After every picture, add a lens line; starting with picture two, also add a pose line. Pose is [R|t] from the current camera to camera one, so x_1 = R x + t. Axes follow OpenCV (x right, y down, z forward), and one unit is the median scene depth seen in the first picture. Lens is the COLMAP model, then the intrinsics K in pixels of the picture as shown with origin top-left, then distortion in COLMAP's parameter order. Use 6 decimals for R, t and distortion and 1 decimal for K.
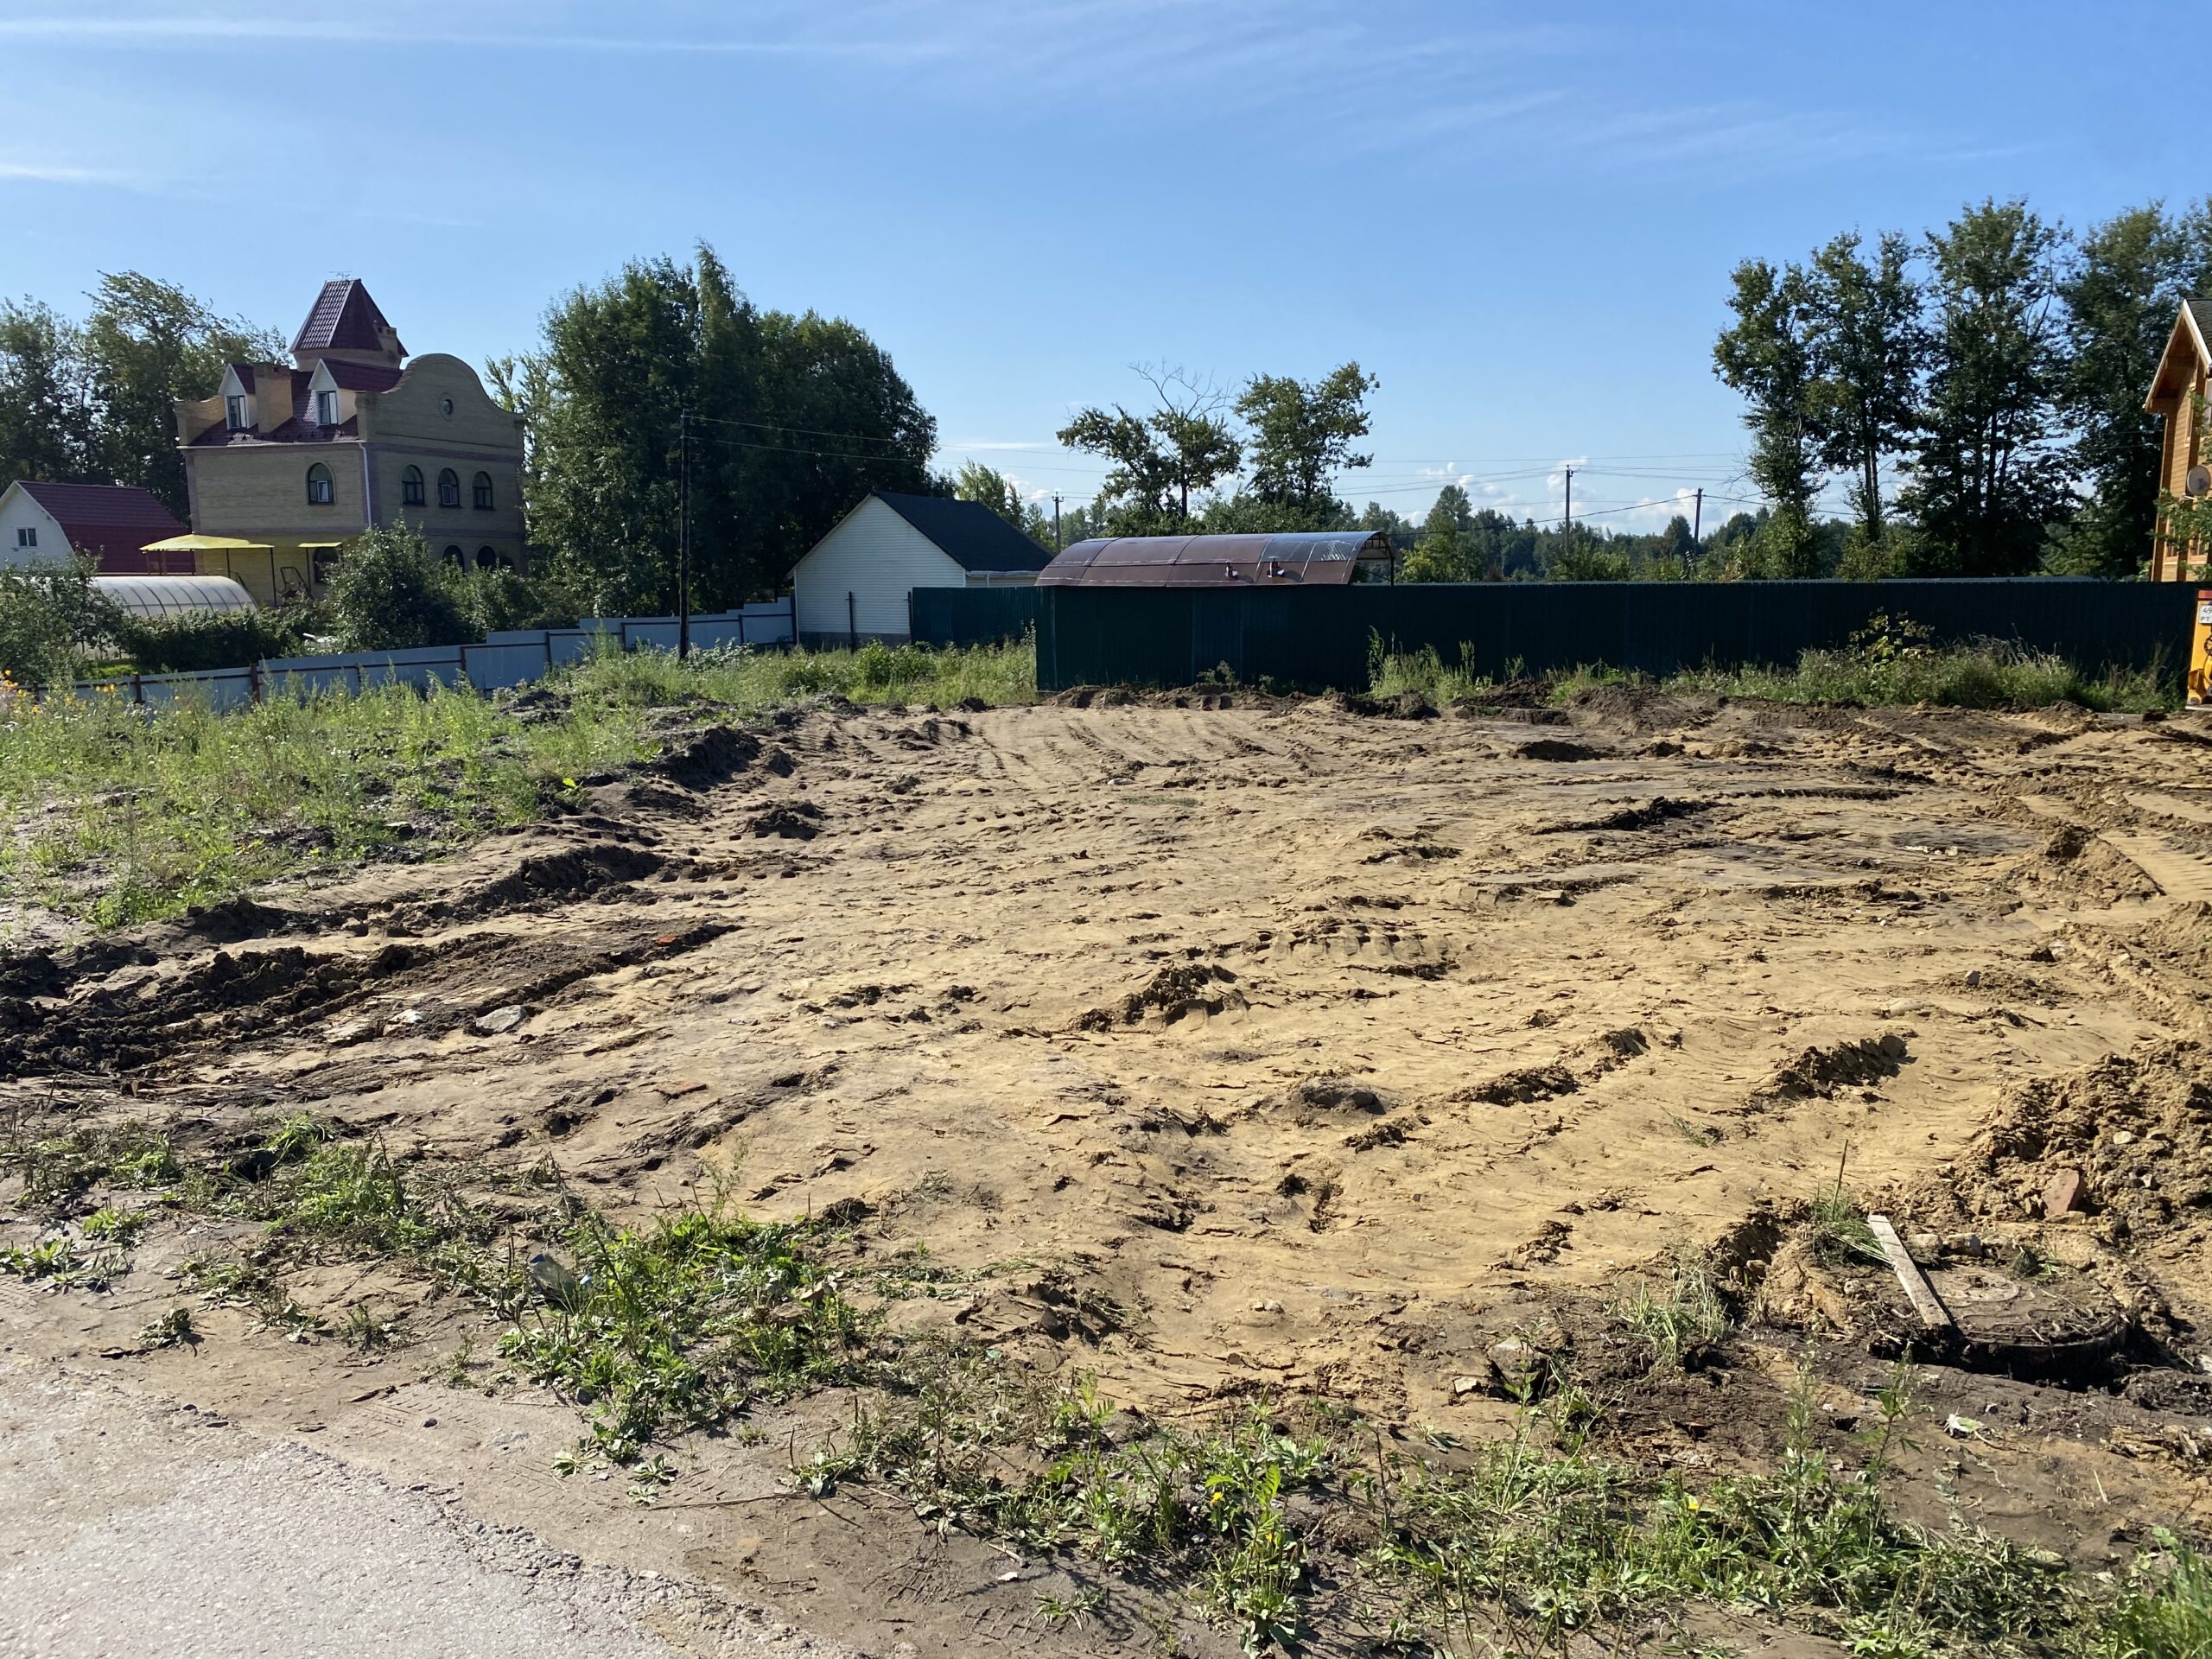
lens RADIAL K [[1684.7, 0, 1098.4], [0, 1684.7, 824.7], [0, 0, 1]] dist [0.054670, -0.057163]
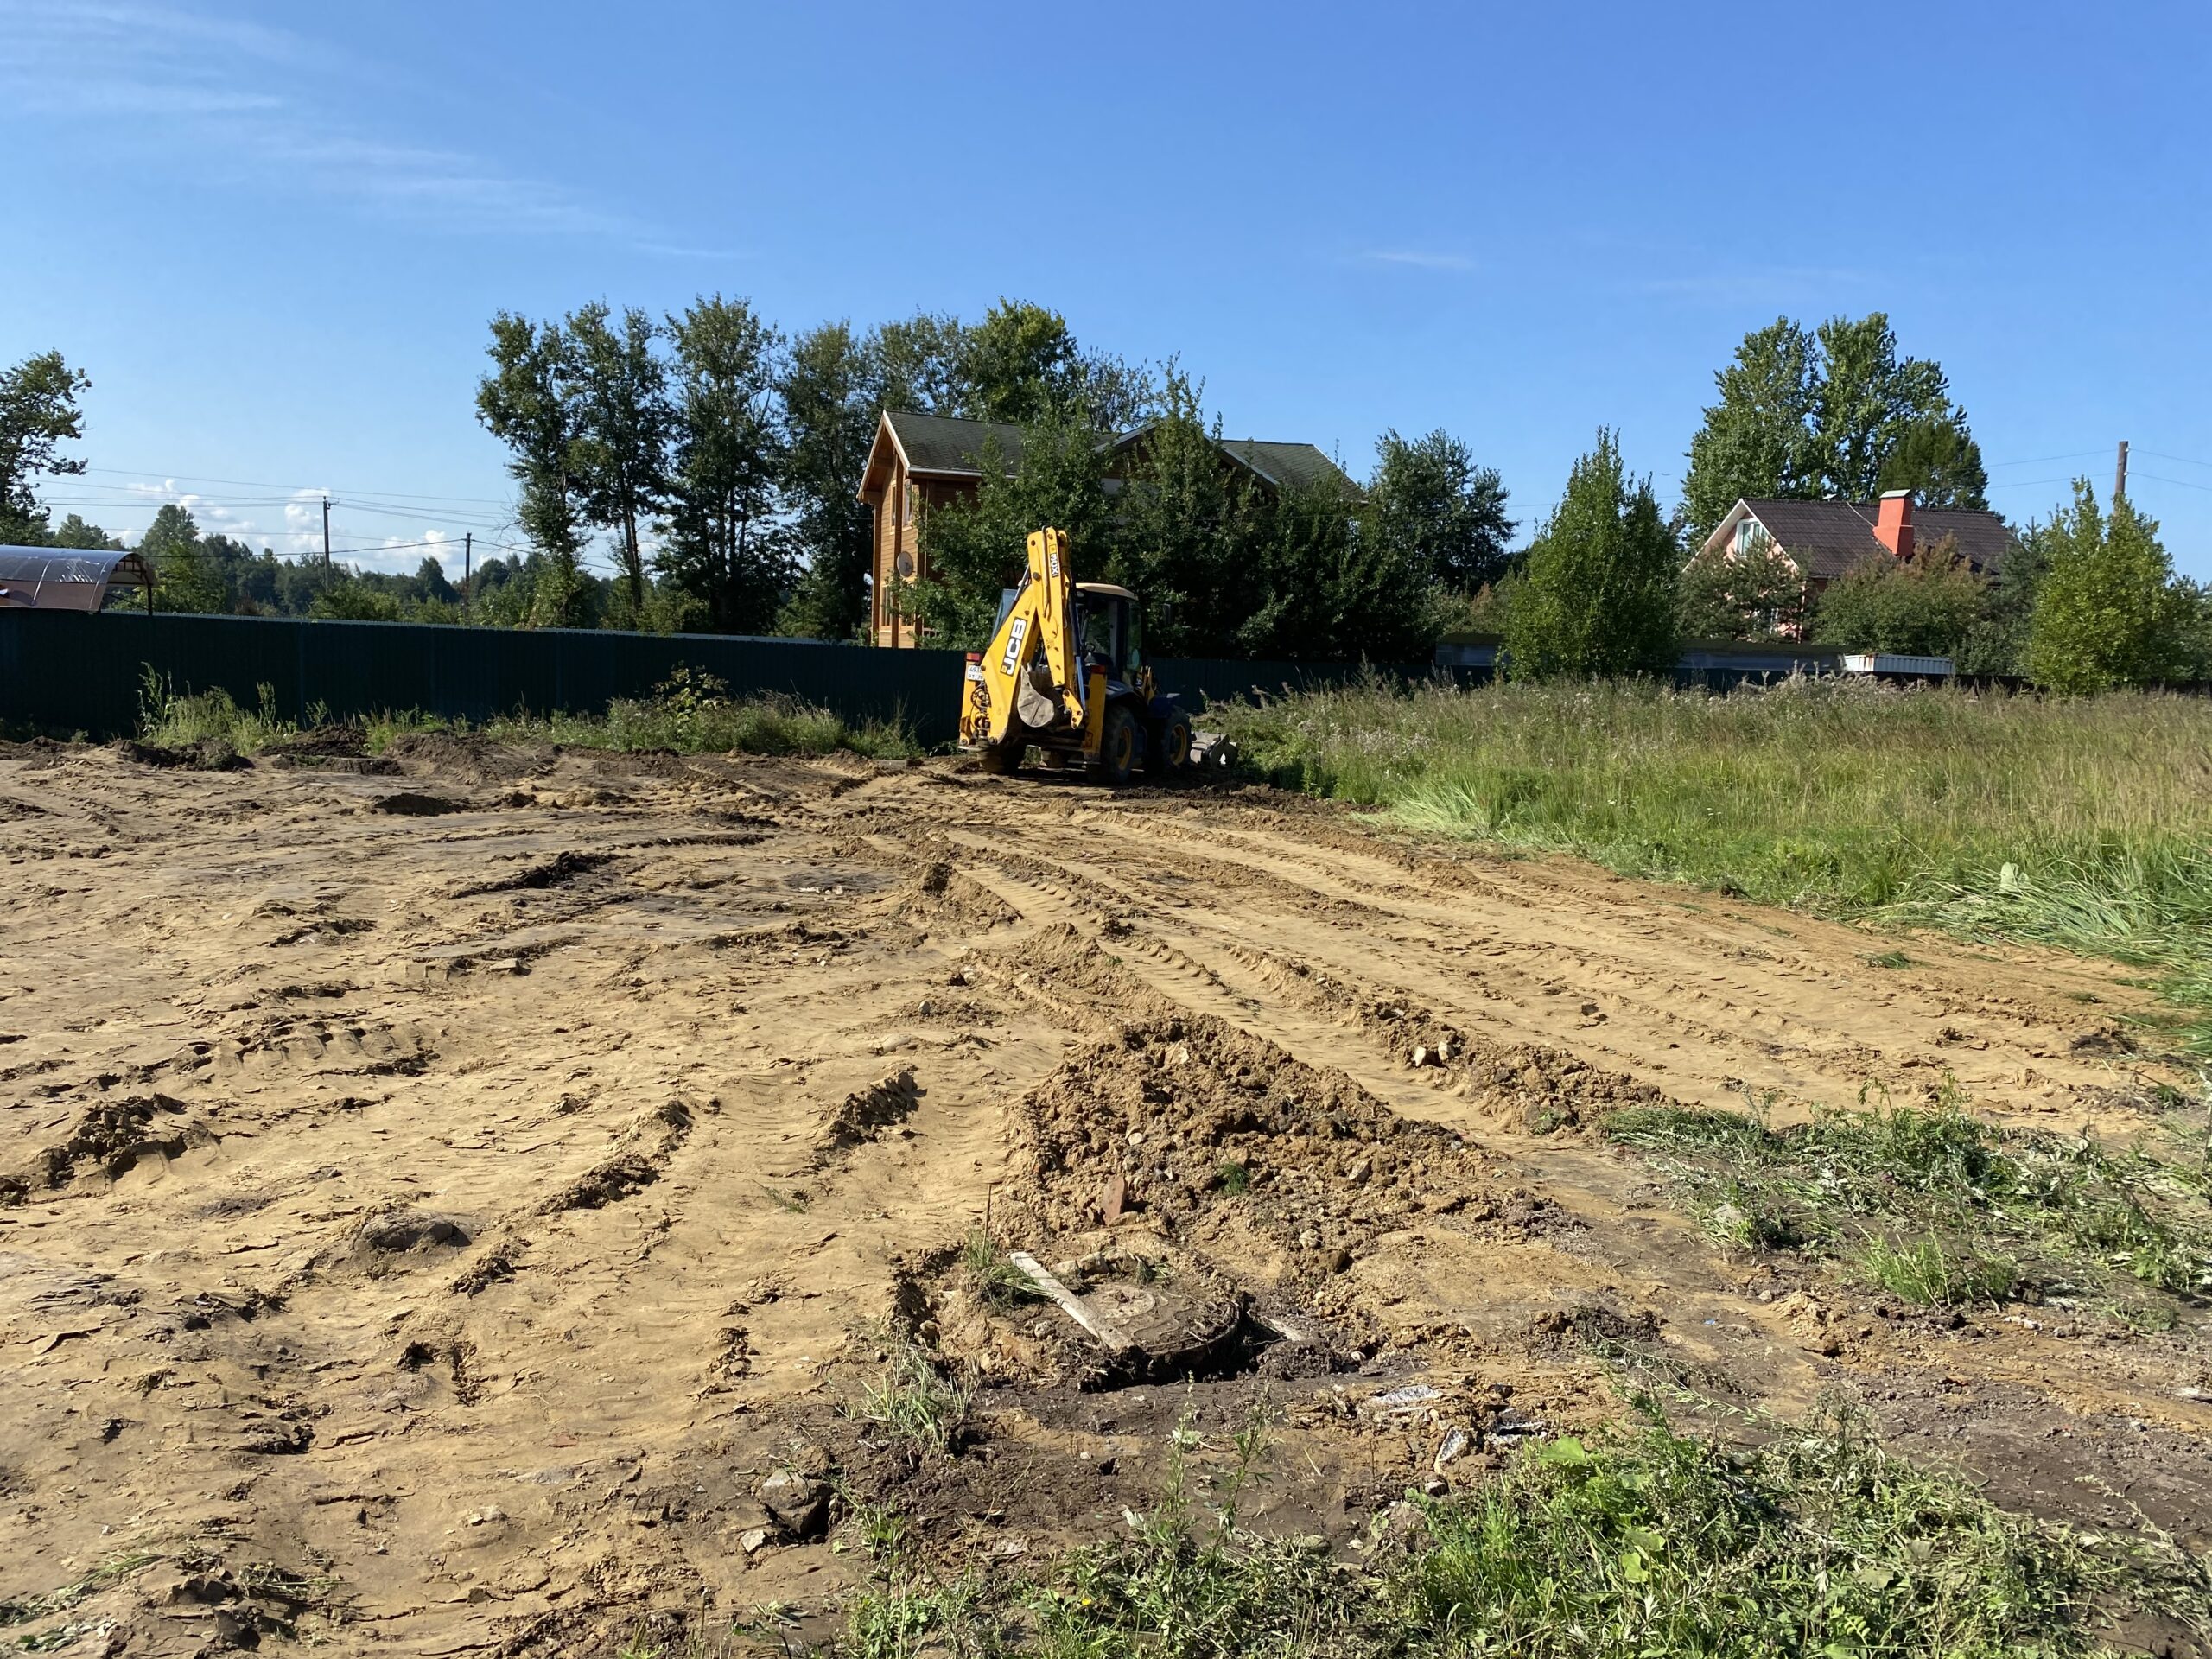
lens RADIAL K [[1684.7, 0, 1098.4], [0, 1684.7, 824.7], [0, 0, 1]] dist [0.054670, -0.057163]
pose [[0.764068, -0.032816, 0.644300, -0.028127], [0.049237, 0.998759, -0.007520, -0.004221], [-0.643253, 0.037470, 0.764736, 0.024372]]
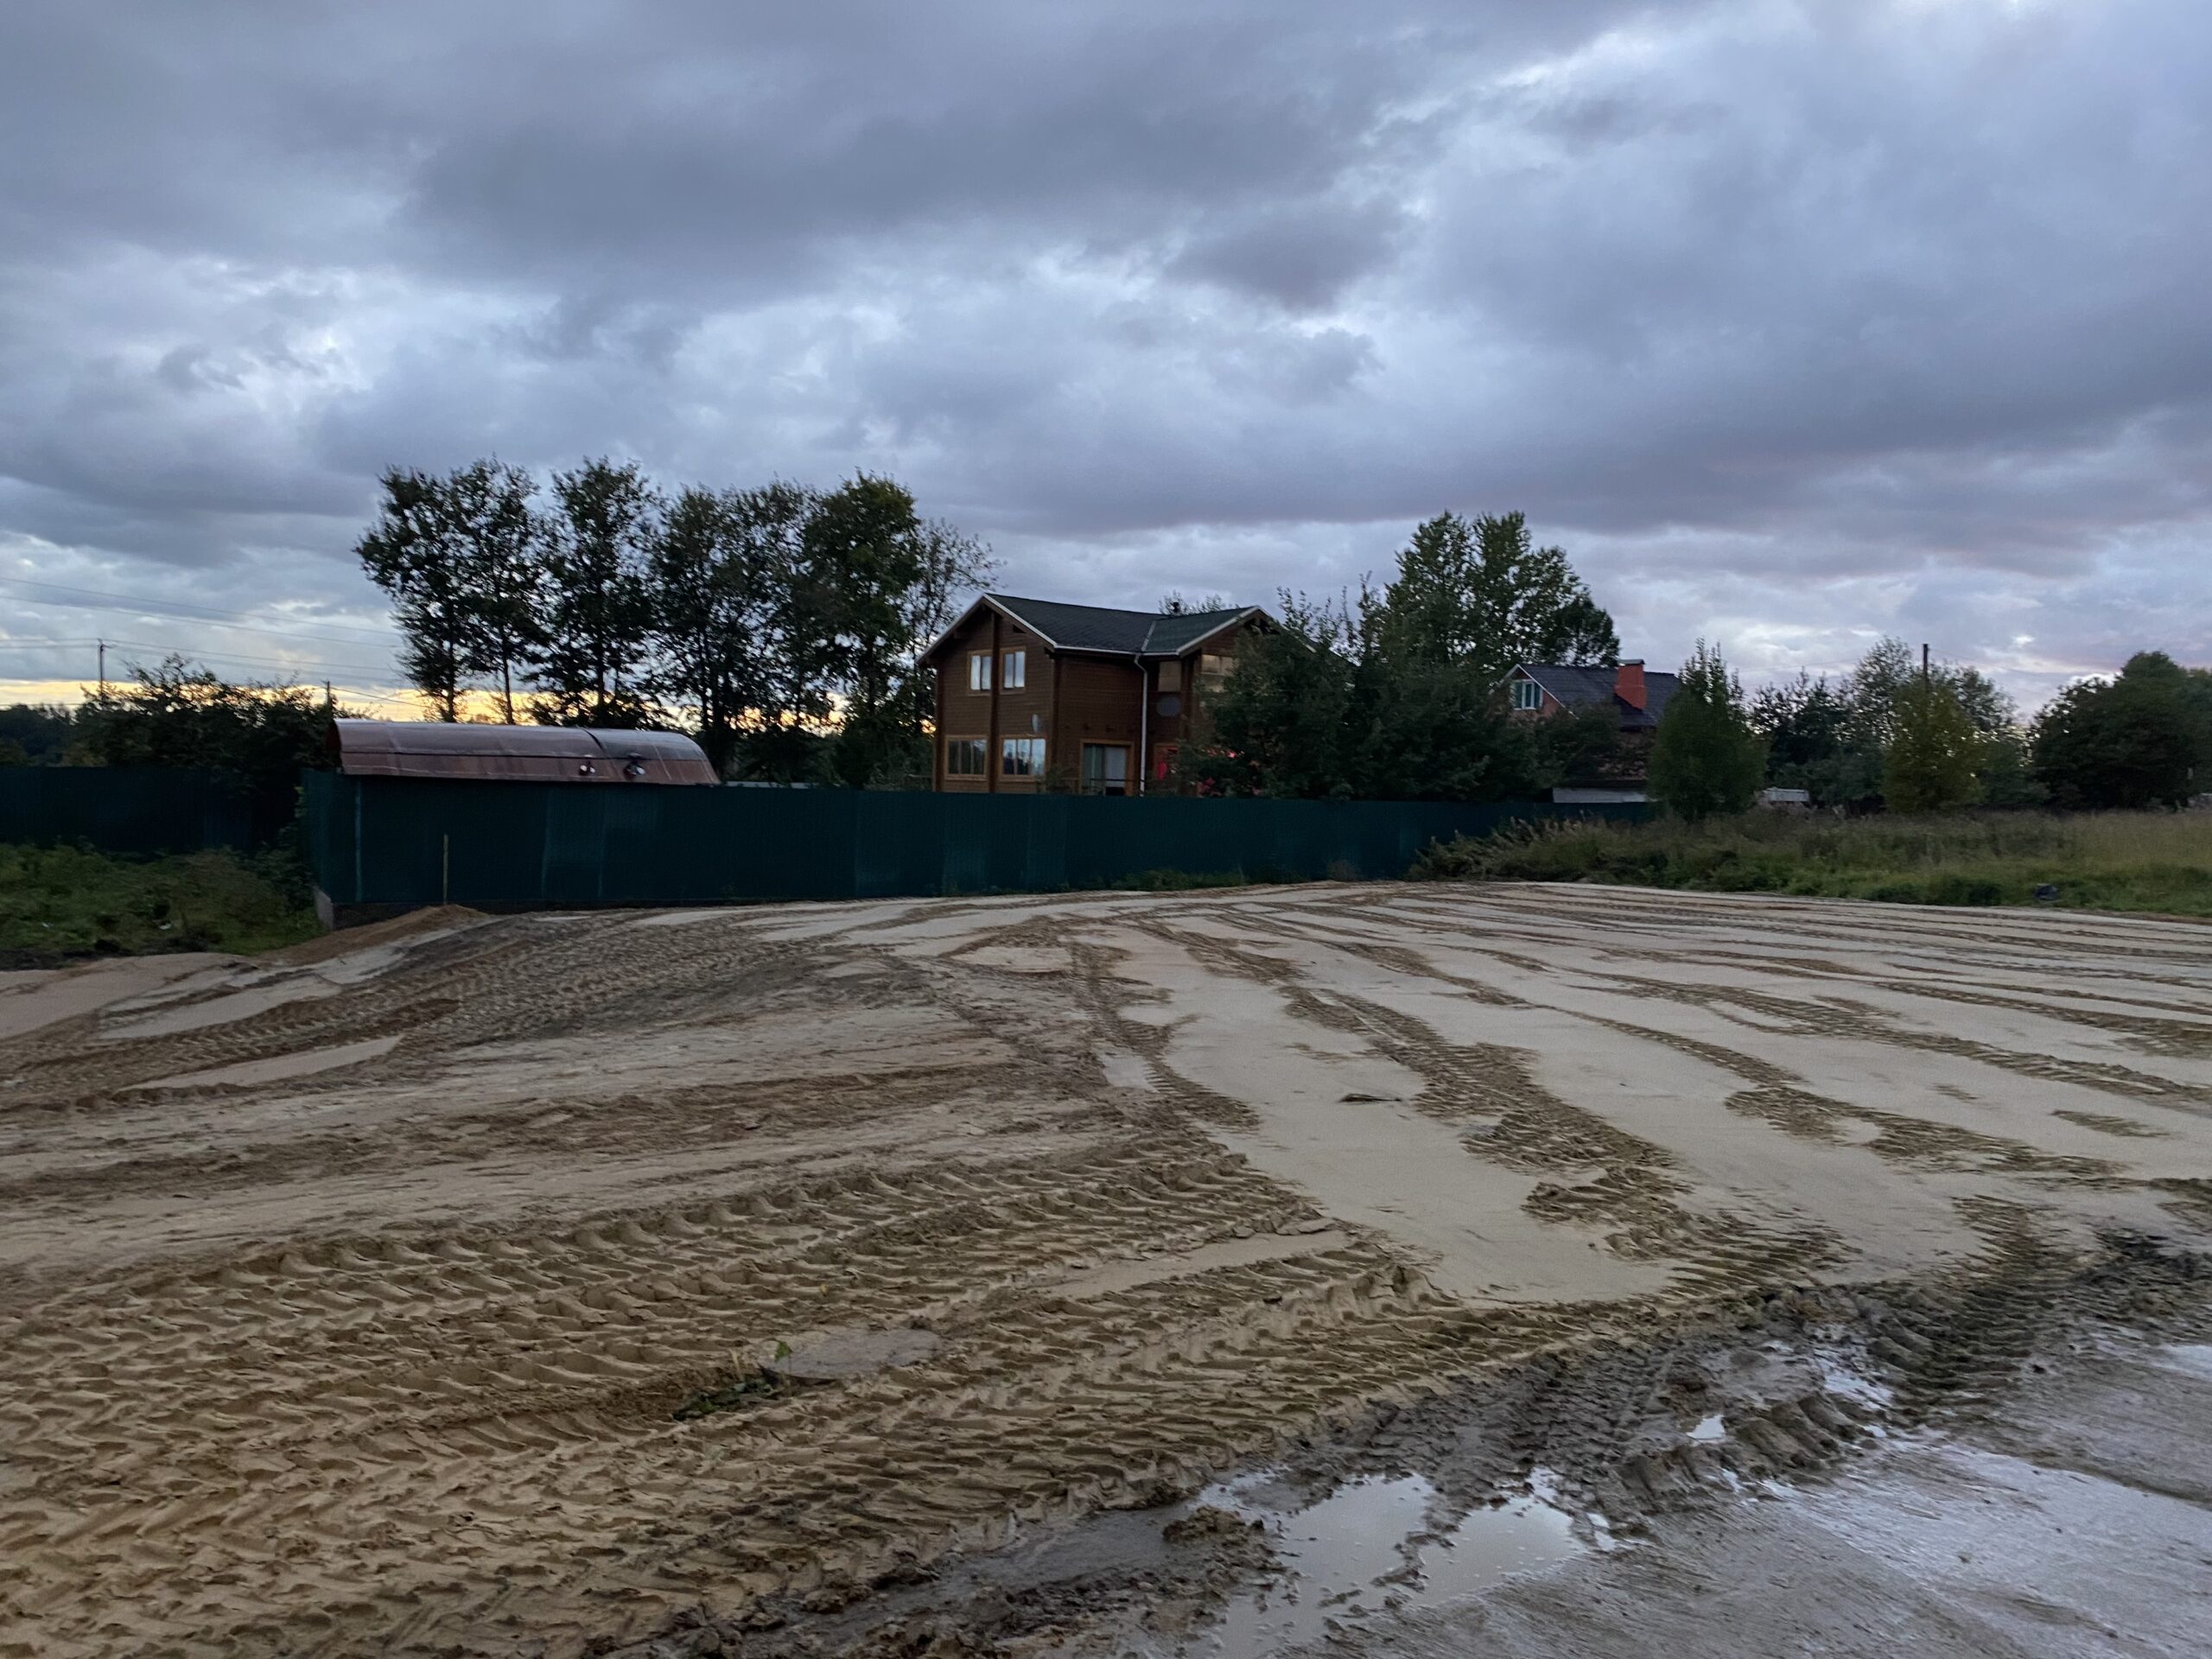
lens RADIAL K [[1705.4, 0, 1106.0], [0, 1705.4, 829.5], [0, 0, 1]] dist [0.062491, -0.080963]
pose [[0.500971, -0.001513, 0.865463, -0.784522], [0.096740, 0.993830, -0.054260, -0.045288], [-0.860040, 0.110907, 0.498027, 0.370844]]
